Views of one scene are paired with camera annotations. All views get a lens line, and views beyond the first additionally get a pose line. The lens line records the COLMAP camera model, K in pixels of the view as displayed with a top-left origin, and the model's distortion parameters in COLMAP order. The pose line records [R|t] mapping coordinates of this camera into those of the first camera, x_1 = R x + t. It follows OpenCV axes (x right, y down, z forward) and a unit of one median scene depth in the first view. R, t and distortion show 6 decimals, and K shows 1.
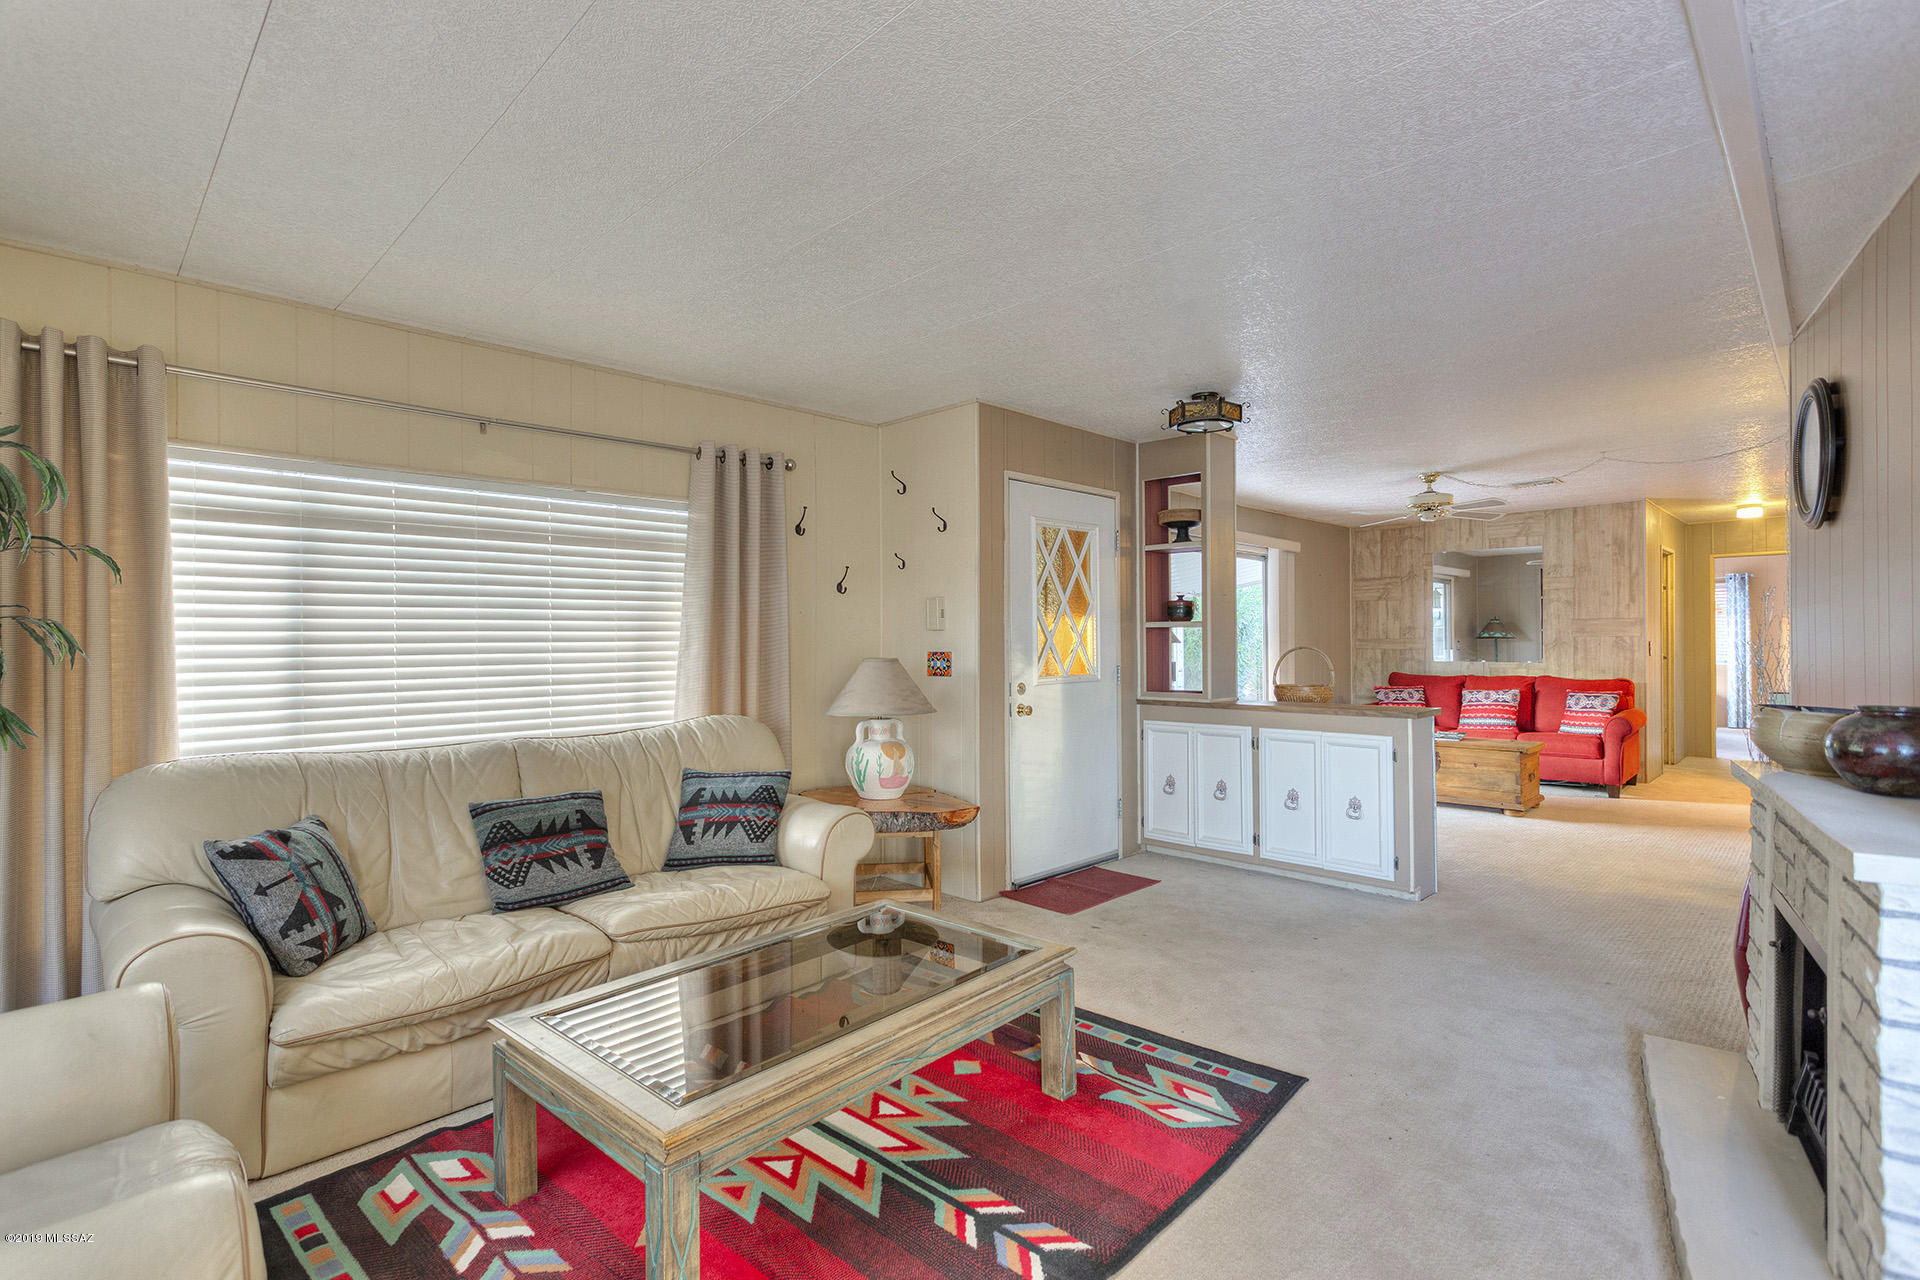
lens RADIAL K [[895.4, 0, 957.0], [0, 895.4, 635.9], [0, 0, 1]] dist [0.001165, 0.000070]
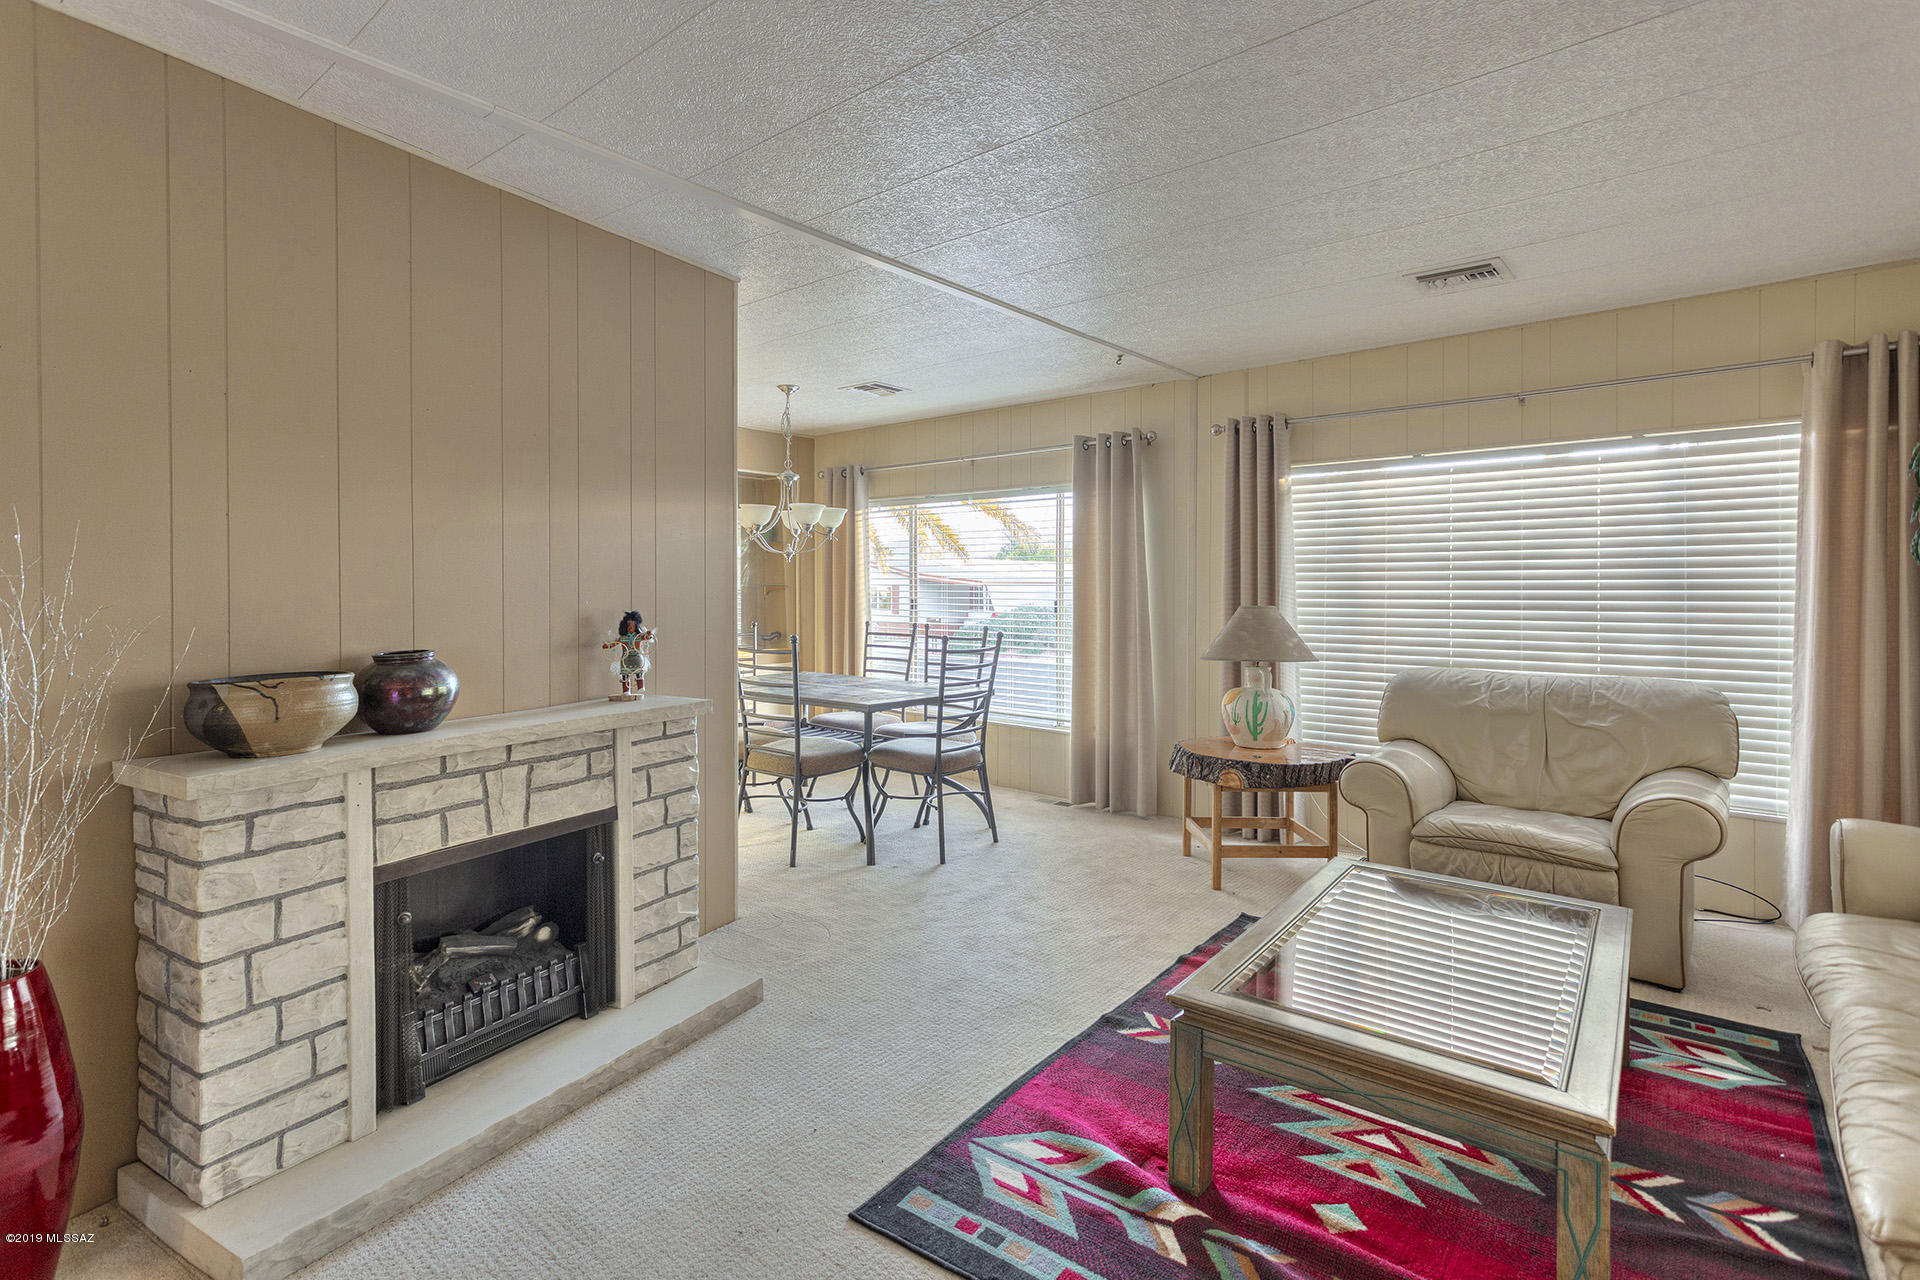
lens RADIAL K [[918.7, 0, 953.4], [0, 918.7, 600.3], [0, 0, 1]] dist [0.000036, 0.000789]
pose [[-0.997274, 0.001238, -0.073784, 0.122028], [-0.000368, 0.999763, 0.021758, -0.000241], [0.073793, 0.021726, -0.997037, 0.575510]]
